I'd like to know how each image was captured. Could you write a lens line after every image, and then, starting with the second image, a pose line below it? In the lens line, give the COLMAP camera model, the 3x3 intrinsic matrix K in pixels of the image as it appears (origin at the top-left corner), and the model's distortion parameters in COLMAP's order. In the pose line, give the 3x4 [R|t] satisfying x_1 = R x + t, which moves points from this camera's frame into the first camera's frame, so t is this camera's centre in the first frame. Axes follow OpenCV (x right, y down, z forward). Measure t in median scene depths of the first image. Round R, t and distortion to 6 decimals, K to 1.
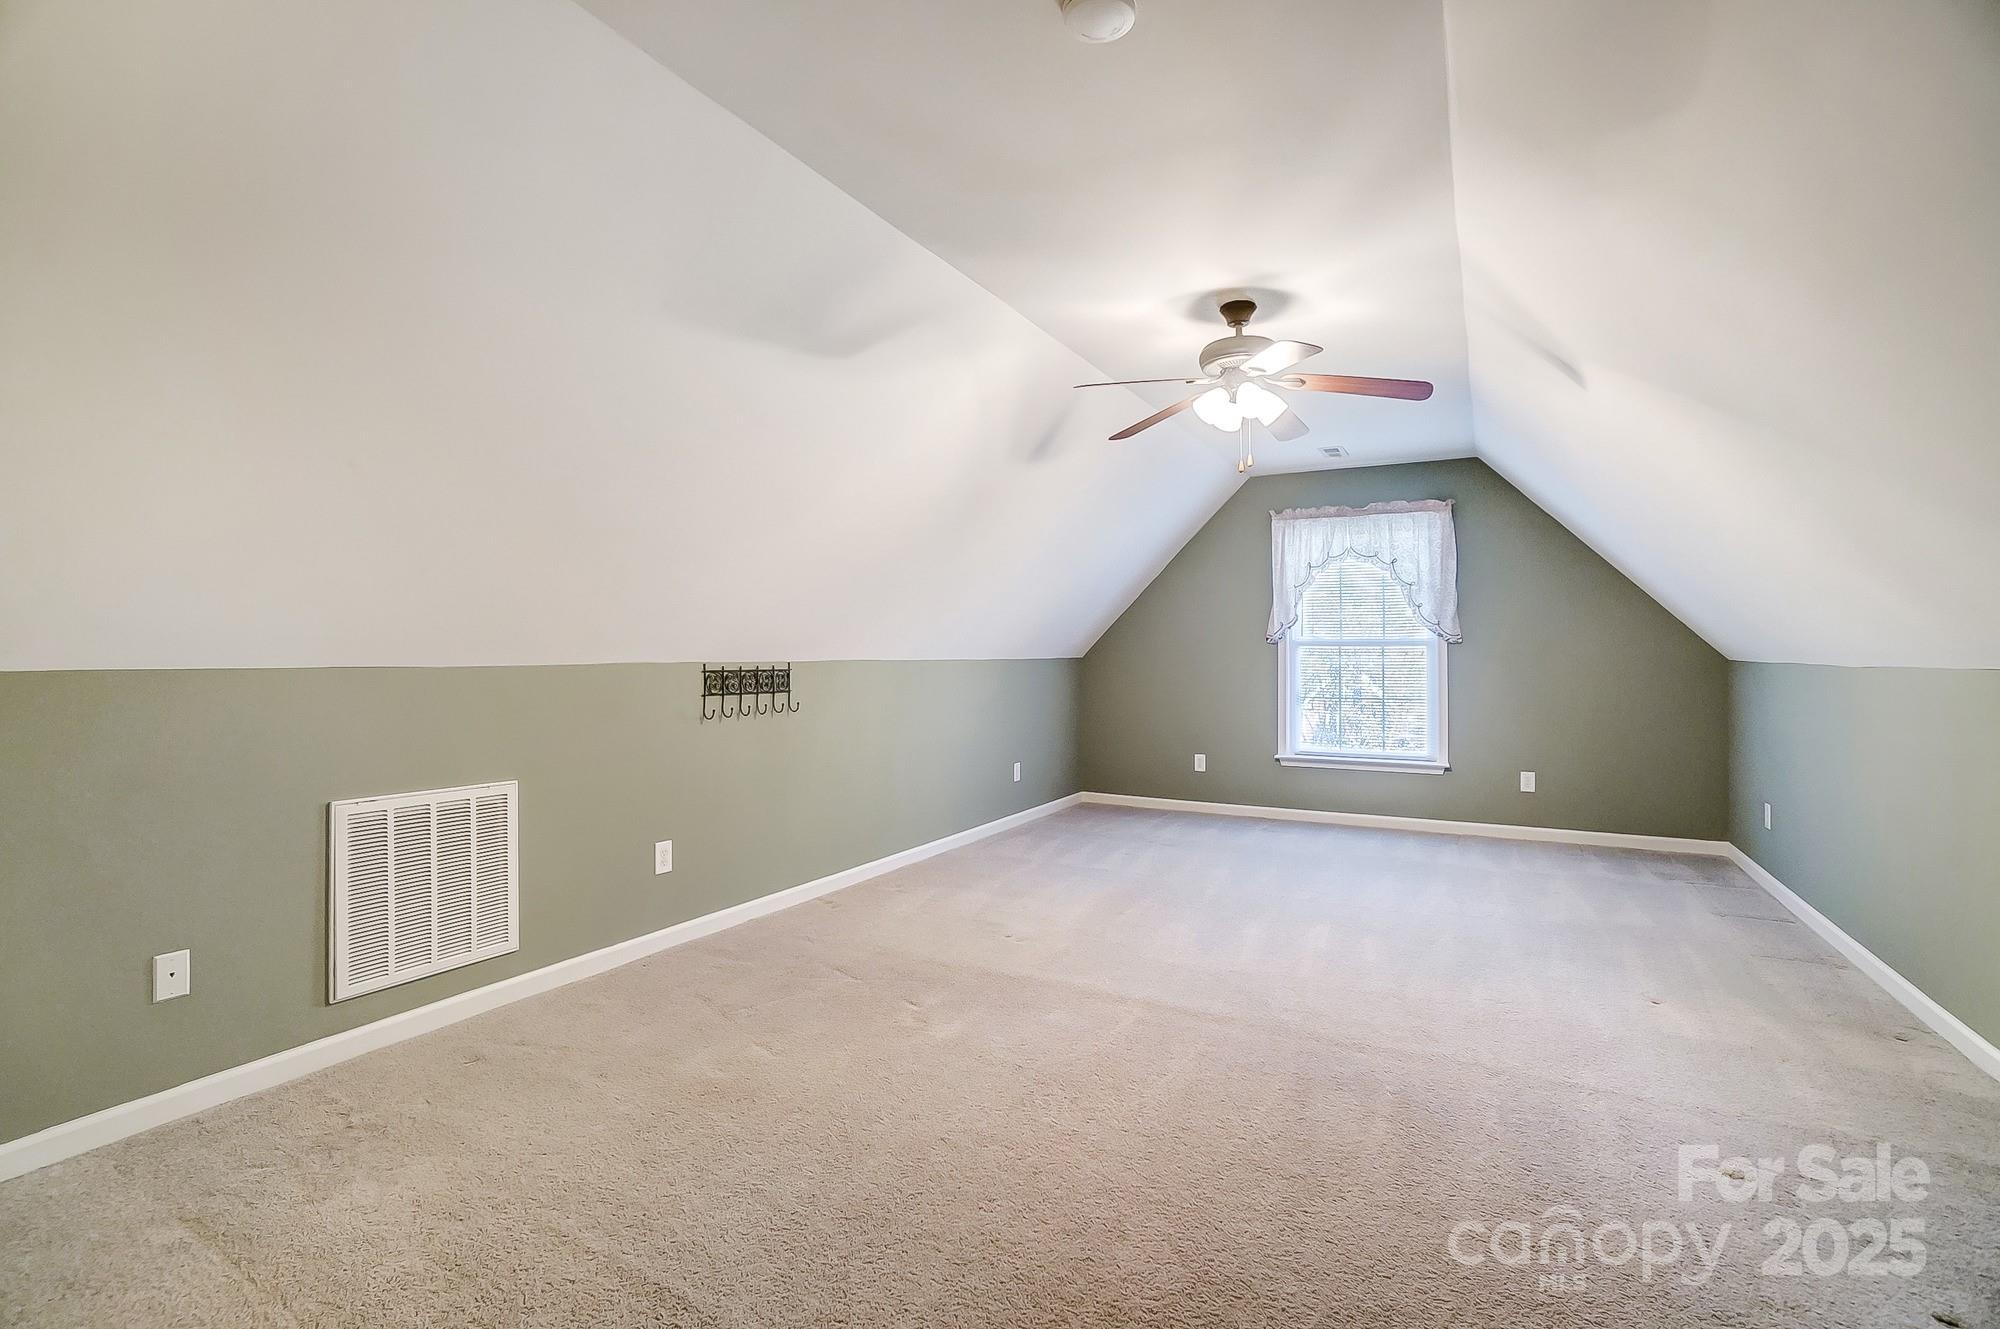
lens RADIAL K [[895.0, 0, 986.7], [0, 895.0, 643.0], [0, 0, 1]] dist [-0.051188, 0.015279]
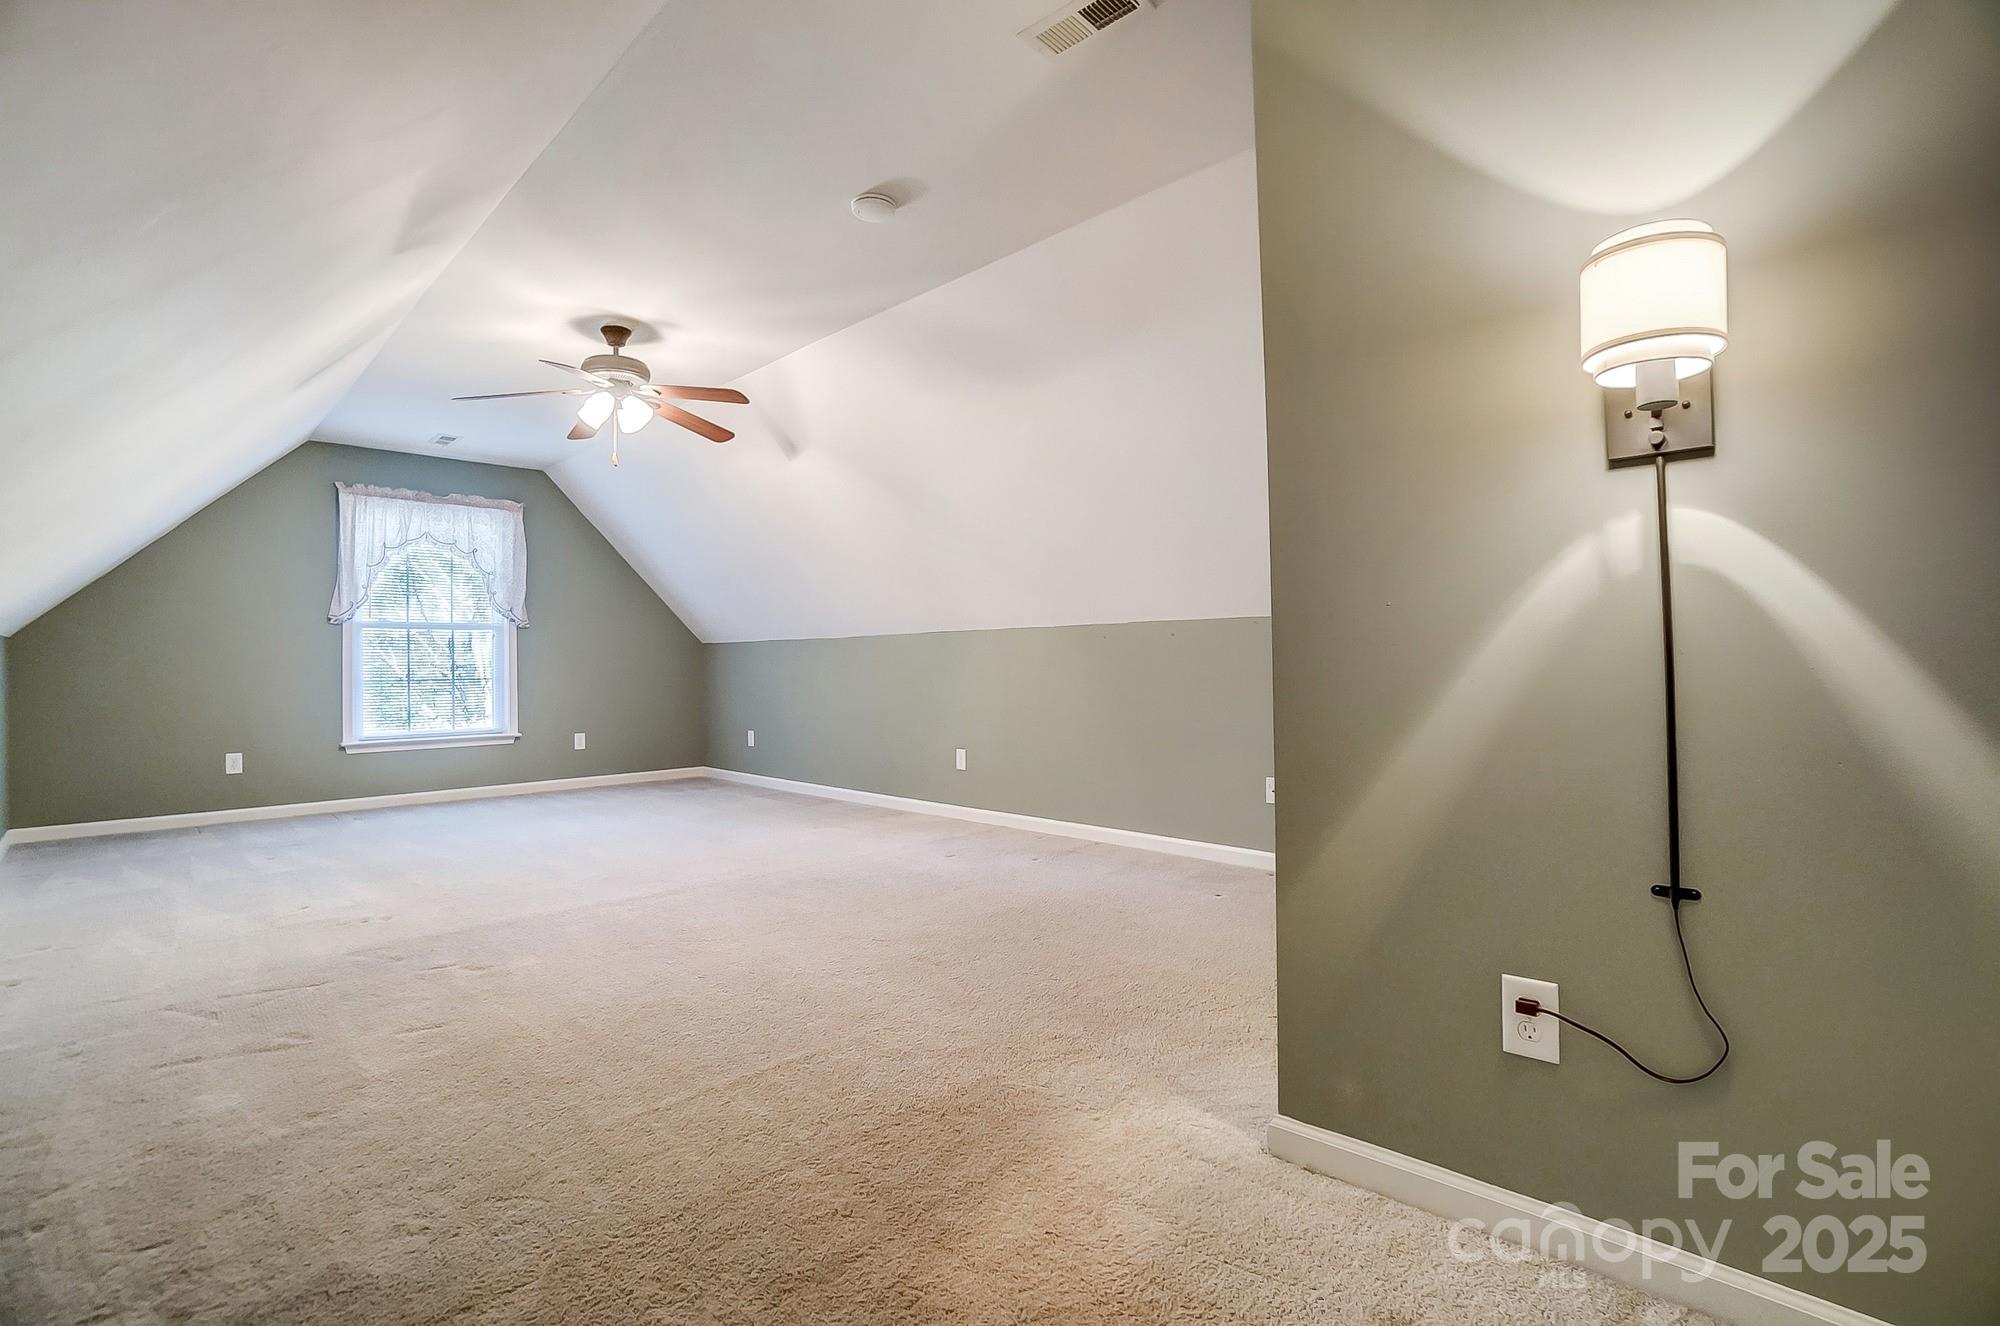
lens RADIAL K [[895.0, 0, 997.6], [0, 895.0, 667.1], [0, 0, 1]] dist [-0.051188, 0.015279]
pose [[0.276170, -0.008615, 0.961070, -0.389502], [-0.003451, 0.999944, 0.009955, 0.035993], [-0.961103, -0.006066, 0.276125, 0.084734]]
